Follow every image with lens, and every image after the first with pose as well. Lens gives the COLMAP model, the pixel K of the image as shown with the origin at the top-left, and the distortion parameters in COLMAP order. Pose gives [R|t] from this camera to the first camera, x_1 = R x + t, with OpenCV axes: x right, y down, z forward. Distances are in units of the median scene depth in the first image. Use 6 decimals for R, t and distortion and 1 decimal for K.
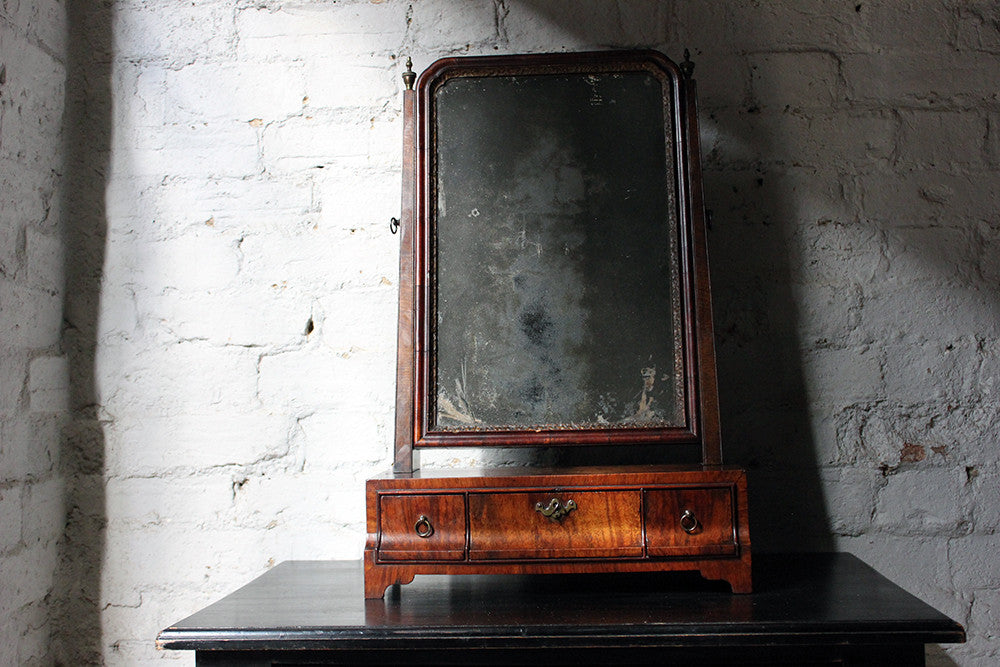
lens RADIAL K [[1279.4, 0, 521.7], [0, 1279.4, 330.6], [0, 0, 1]] dist [-0.016077, 0.000000]
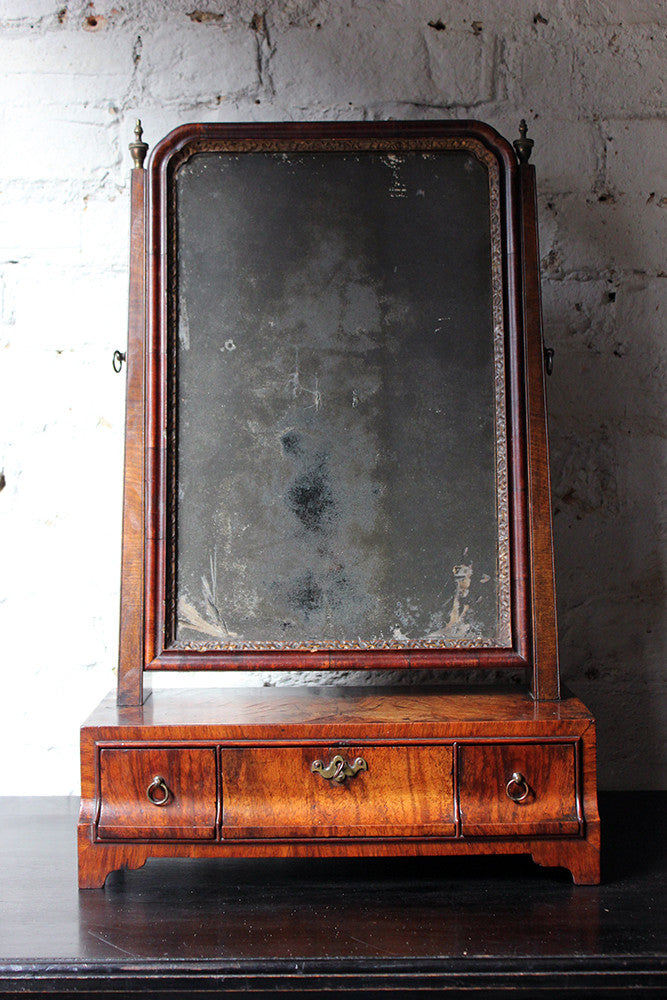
lens RADIAL K [[1540.8, 0, 350.3], [0, 1540.8, 515.2], [0, 0, 1]] dist [0.029606, 0.000000]
pose [[0.998145, 0.011456, 0.059794, -0.018059], [-0.017511, 0.994655, 0.101754, -0.080340], [-0.058309, -0.102612, 0.993011, 0.106482]]
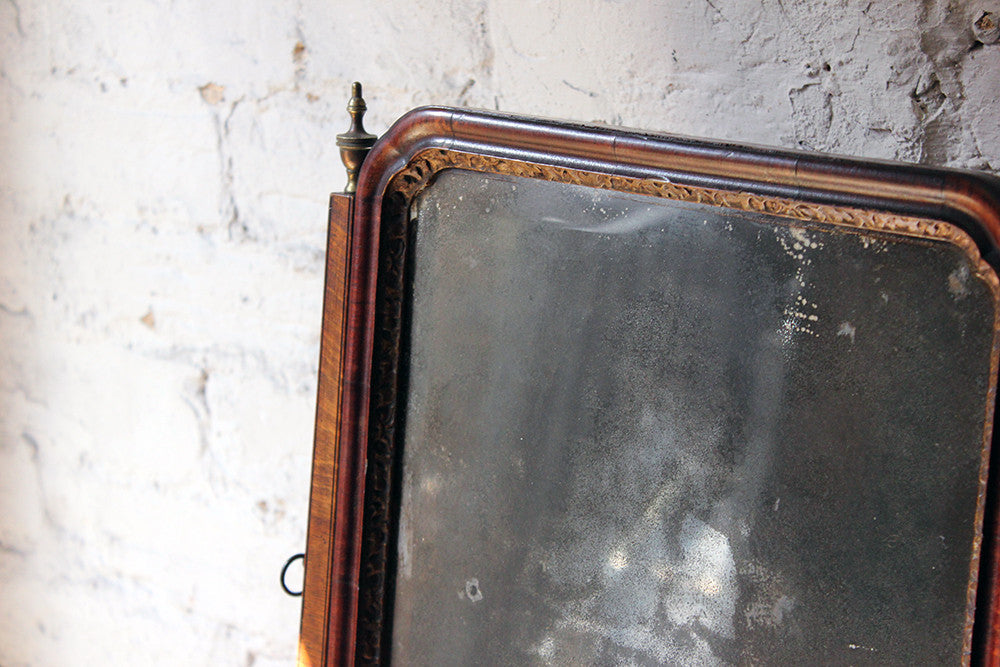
lens RADIAL K [[2368.3, 0, 523.7], [0, 2368.3, 392.0], [0, 0, 1]] dist [0.004582, 0.000000]
pose [[0.809271, 0.172865, -0.561425, 0.305227], [0.055606, 0.928888, 0.366162, -0.352357], [0.584798, -0.327543, 0.742110, 0.506140]]
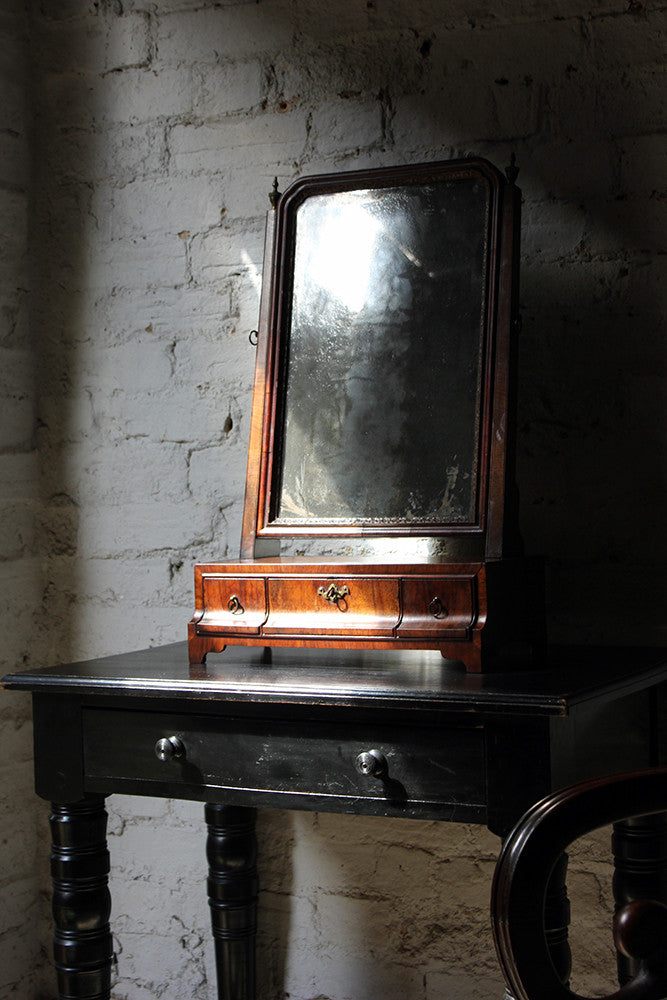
lens RADIAL K [[1900.0, 0, 340.3], [0, 1900.0, 511.9], [0, 0, 1]] dist [0.104489, 0.000000]
pose [[0.906112, 0.010285, -0.422912, 0.620311], [0.026540, 0.996353, 0.081094, -0.058551], [0.422204, -0.084704, 0.902535, -0.436822]]
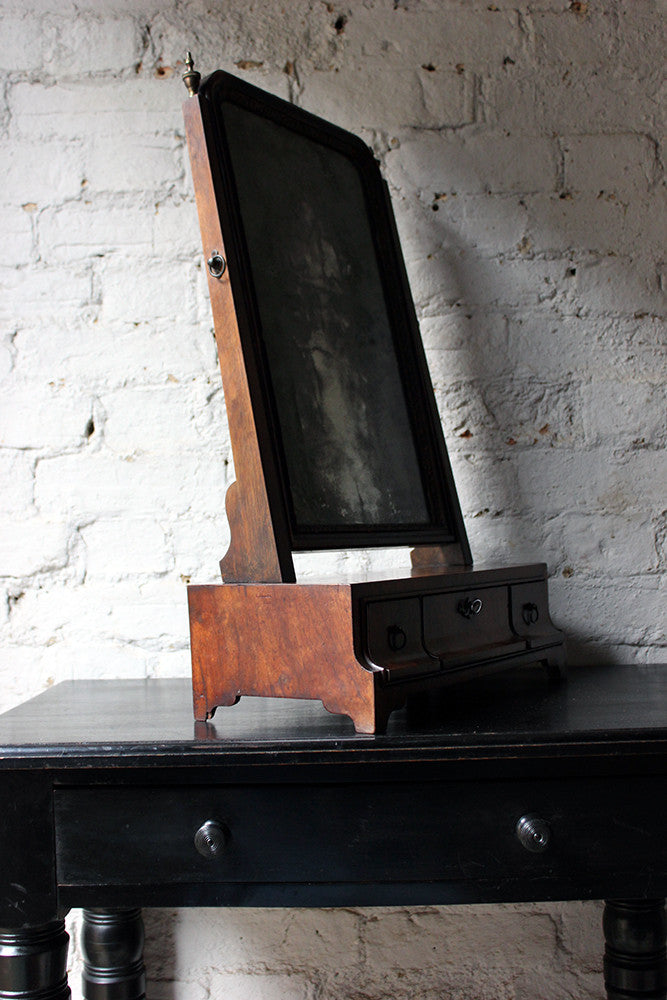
lens RADIAL K [[1197.0, 0, 345.5], [0, 1197.0, 517.2], [0, 0, 1]] dist [-0.030126, 0.000000]
pose [[0.998883, -0.005127, 0.046982, -0.023062], [0.004027, 0.999716, 0.023478, 0.043130], [-0.047089, -0.023262, 0.998620, 0.131102]]
